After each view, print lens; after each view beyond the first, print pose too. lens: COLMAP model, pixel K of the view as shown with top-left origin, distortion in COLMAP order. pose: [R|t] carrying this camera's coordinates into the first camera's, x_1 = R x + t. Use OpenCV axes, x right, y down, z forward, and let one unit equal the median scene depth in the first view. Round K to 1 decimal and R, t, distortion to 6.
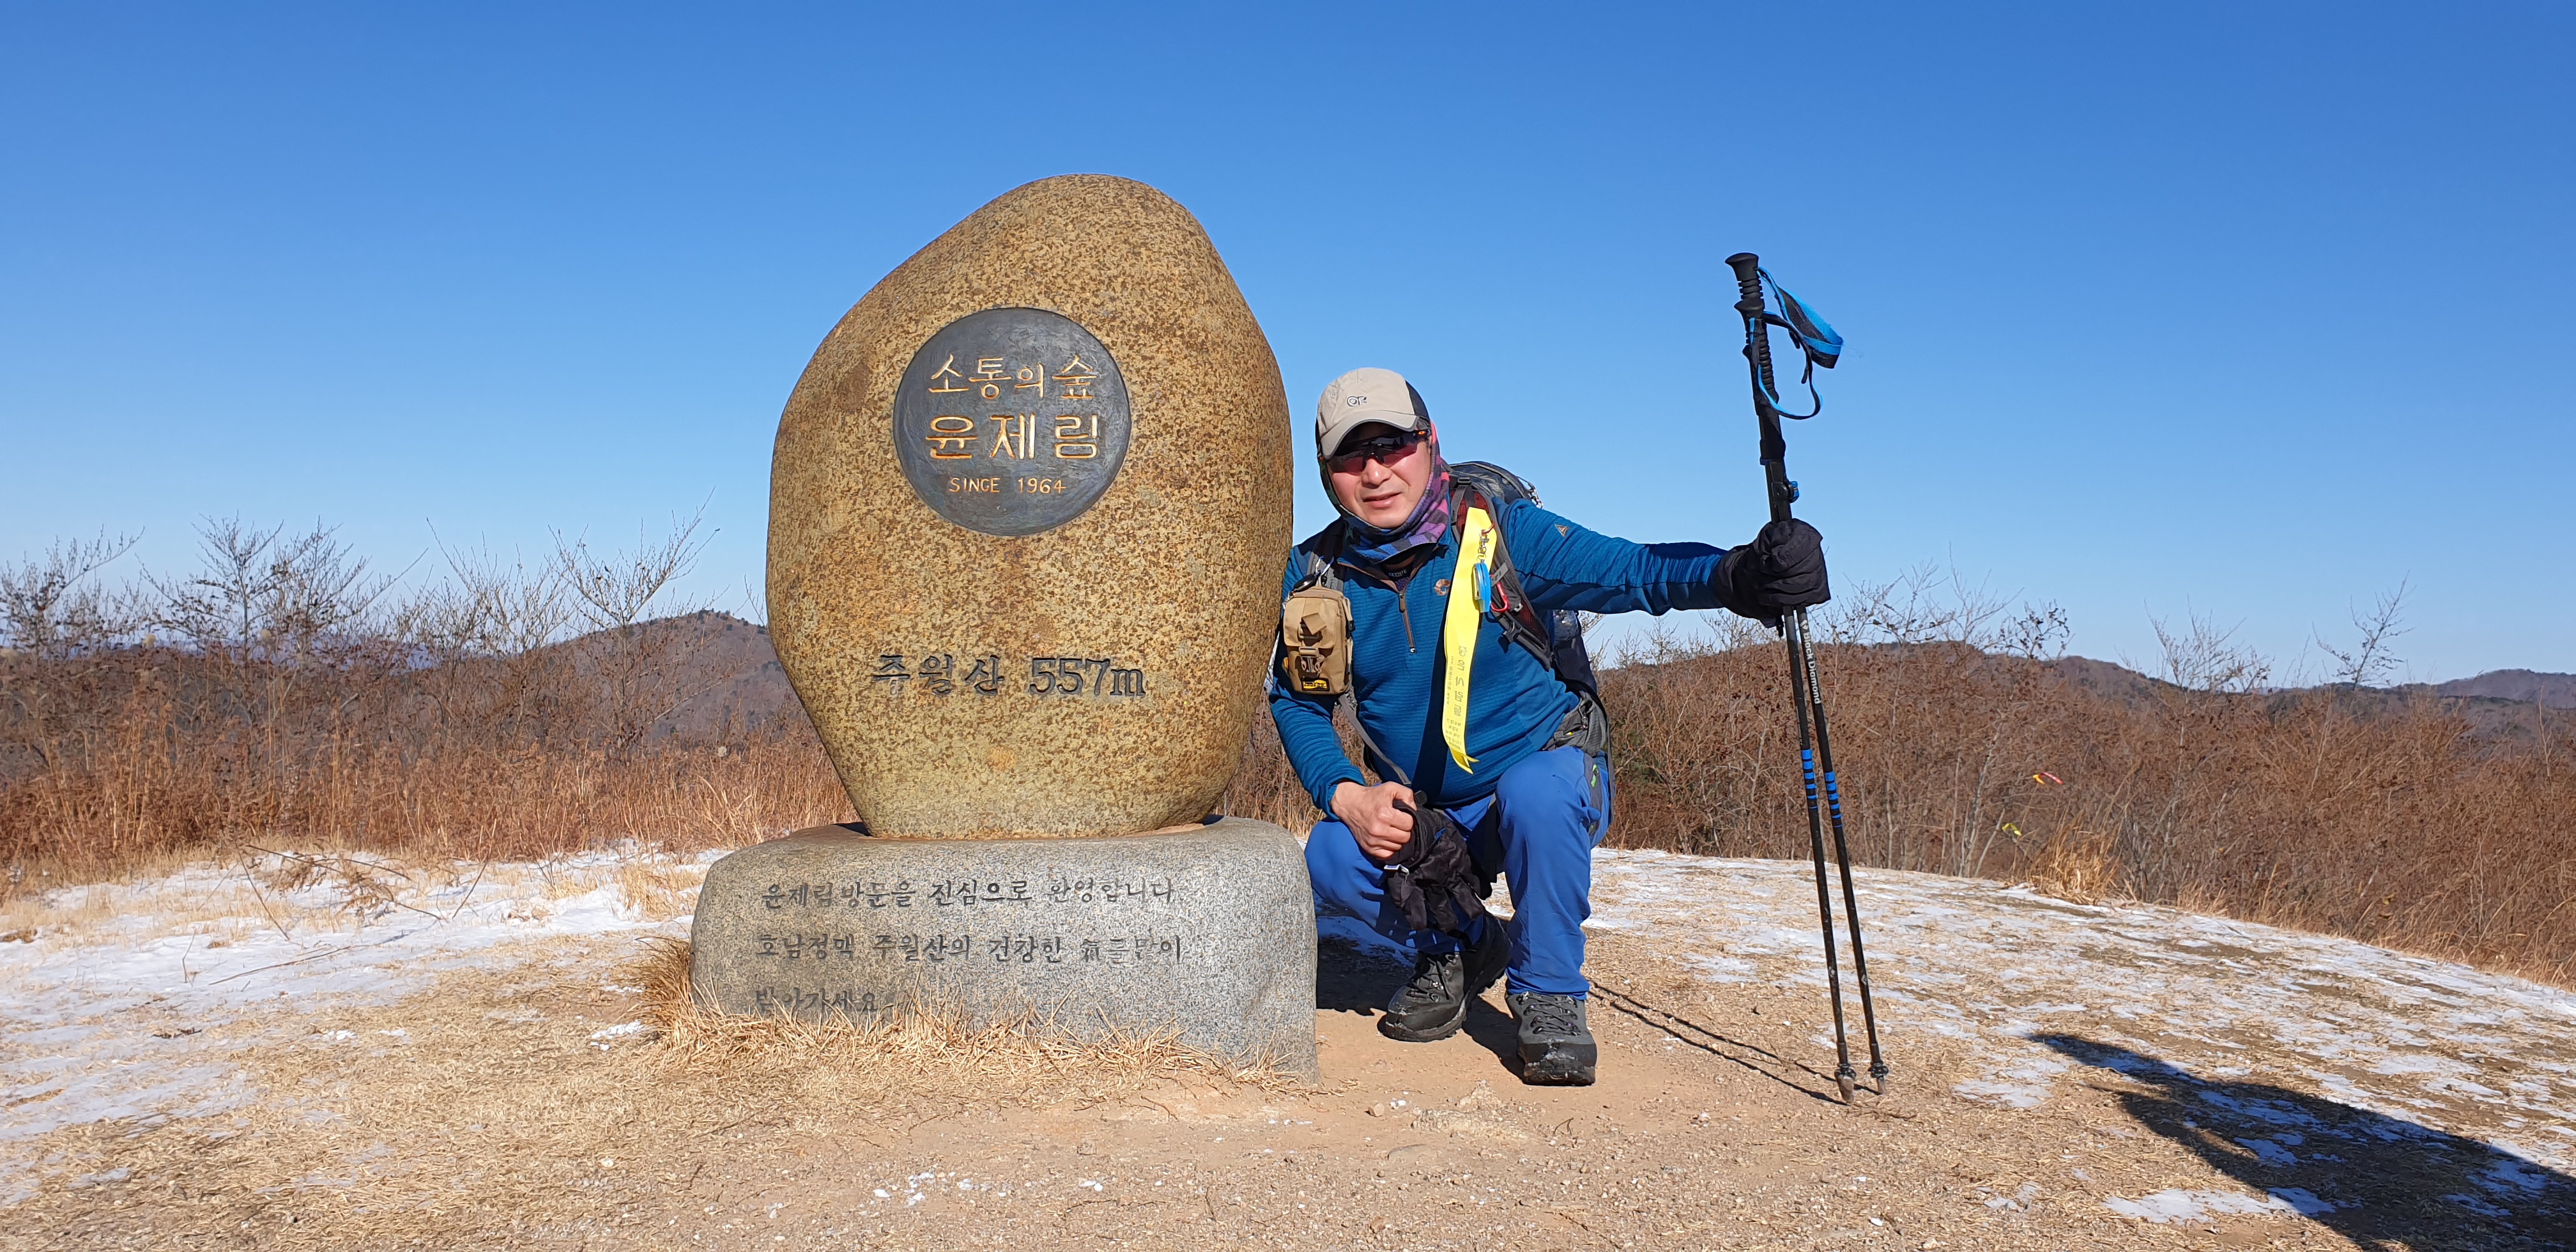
lens RADIAL K [[1871.2, 0, 1292.8], [0, 1871.2, 672.0], [0, 0, 1]] dist [0.102390, -0.156991]
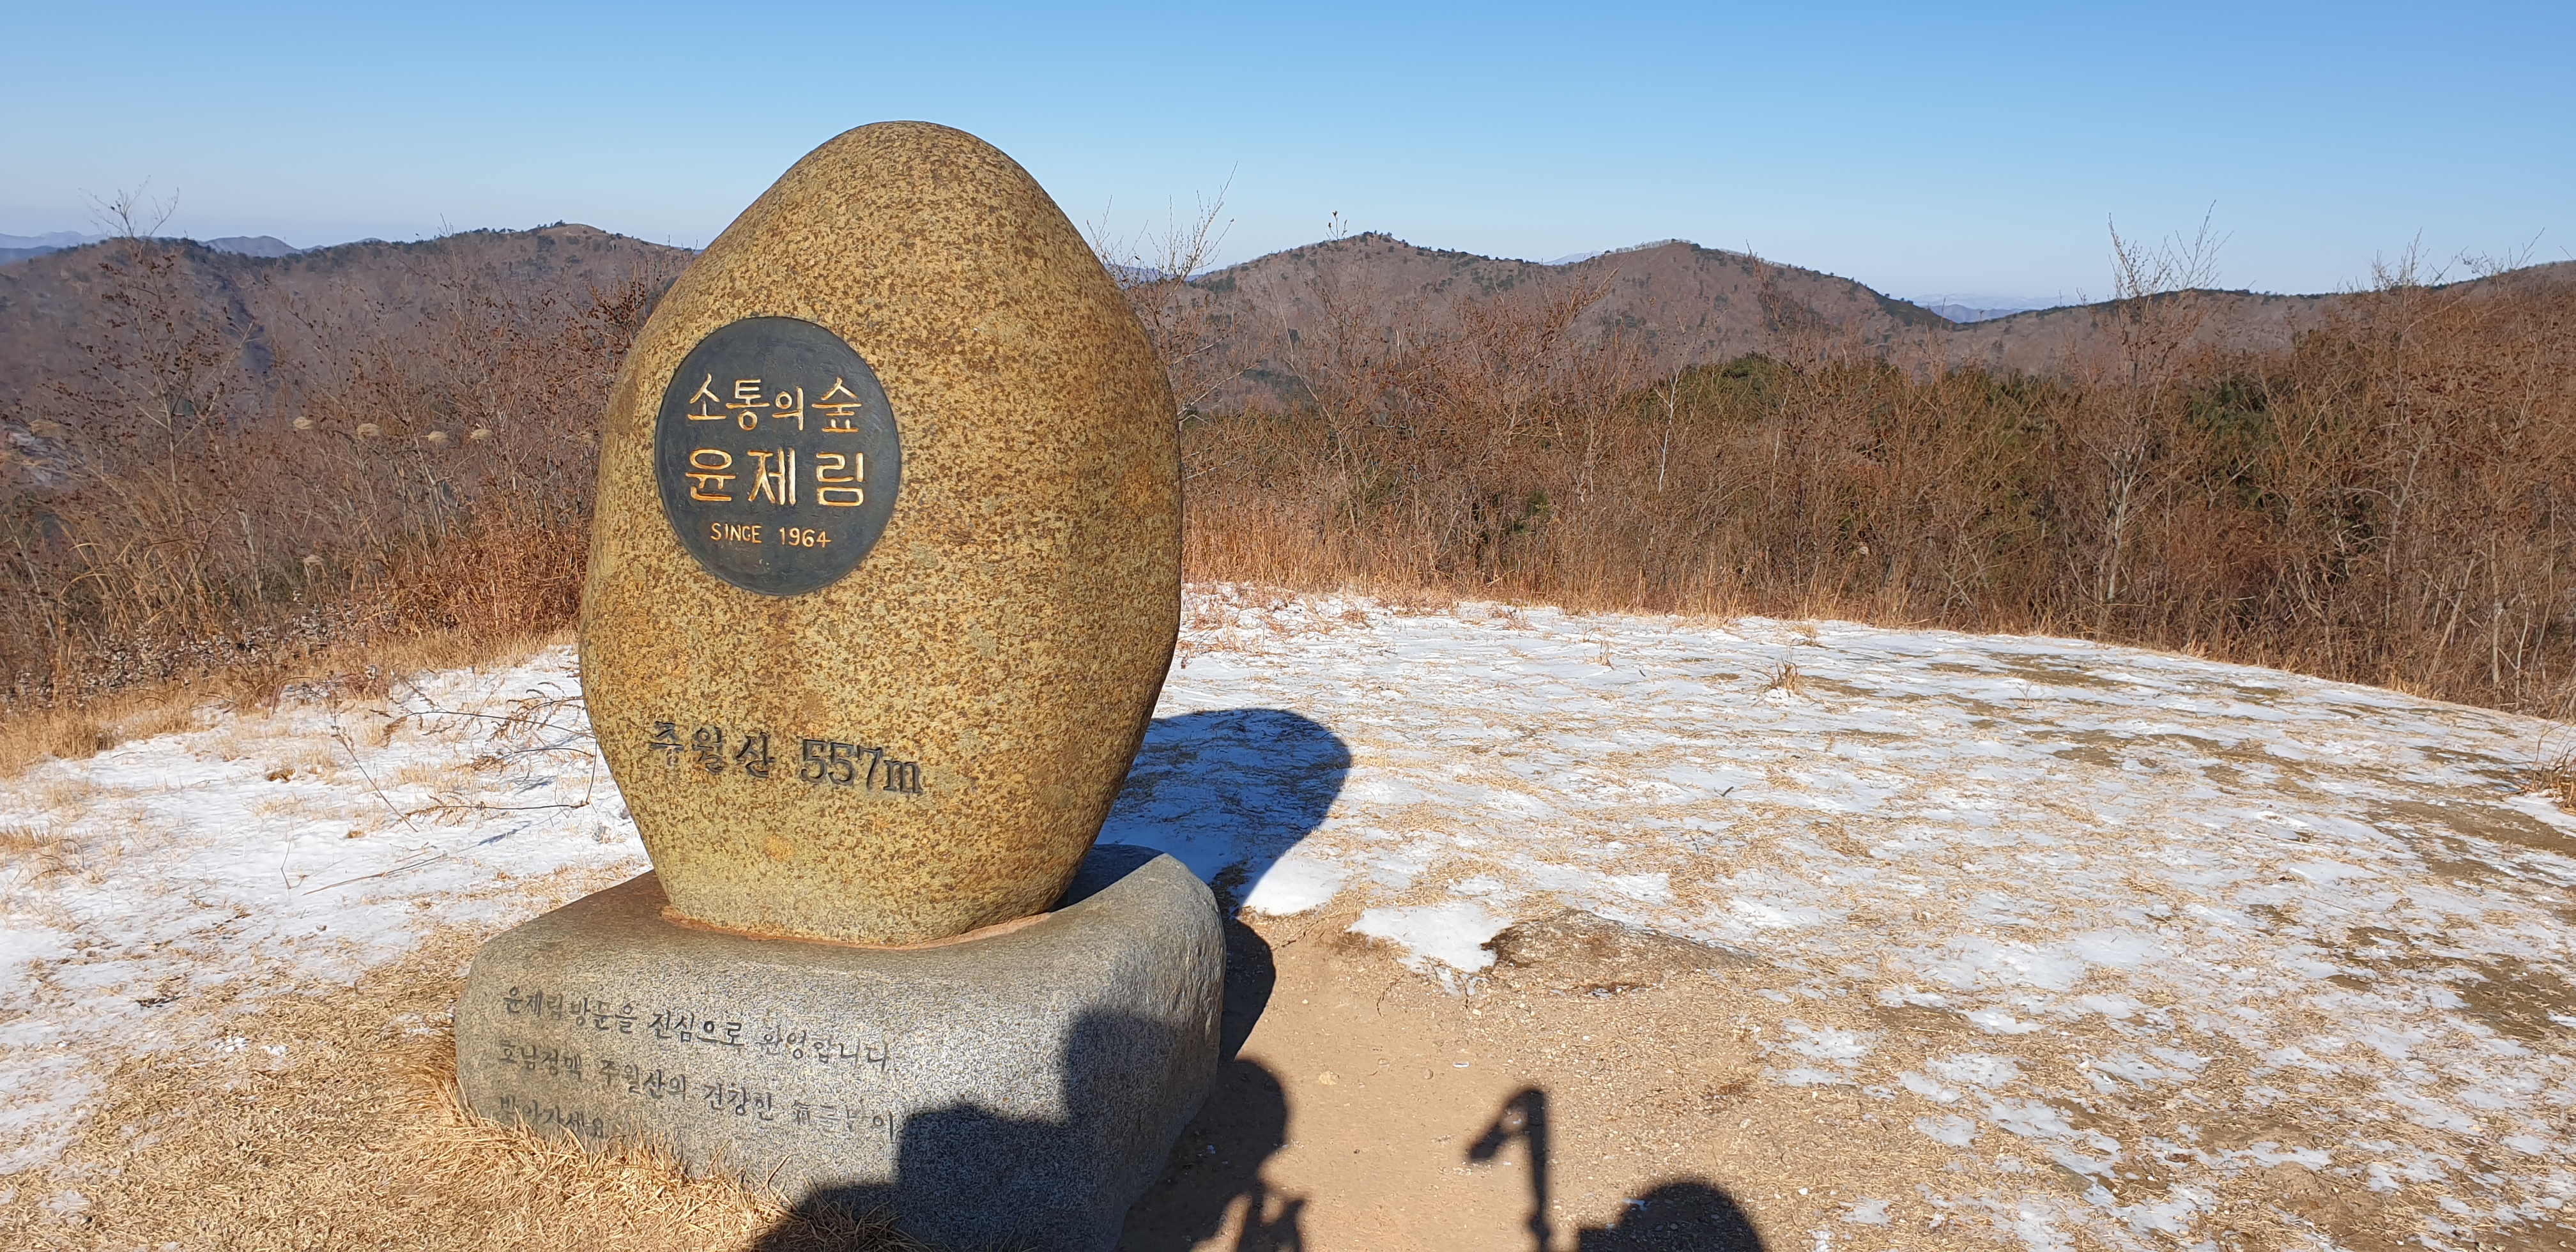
lens RADIAL K [[1871.2, 0, 1292.8], [0, 1871.2, 672.0], [0, 0, 1]] dist [0.102390, -0.156991]
pose [[0.942024, 0.071550, -0.327828, 0.348203], [-0.005571, 0.980201, 0.197926, -0.207542], [0.335499, -0.184624, 0.923772, 0.290162]]
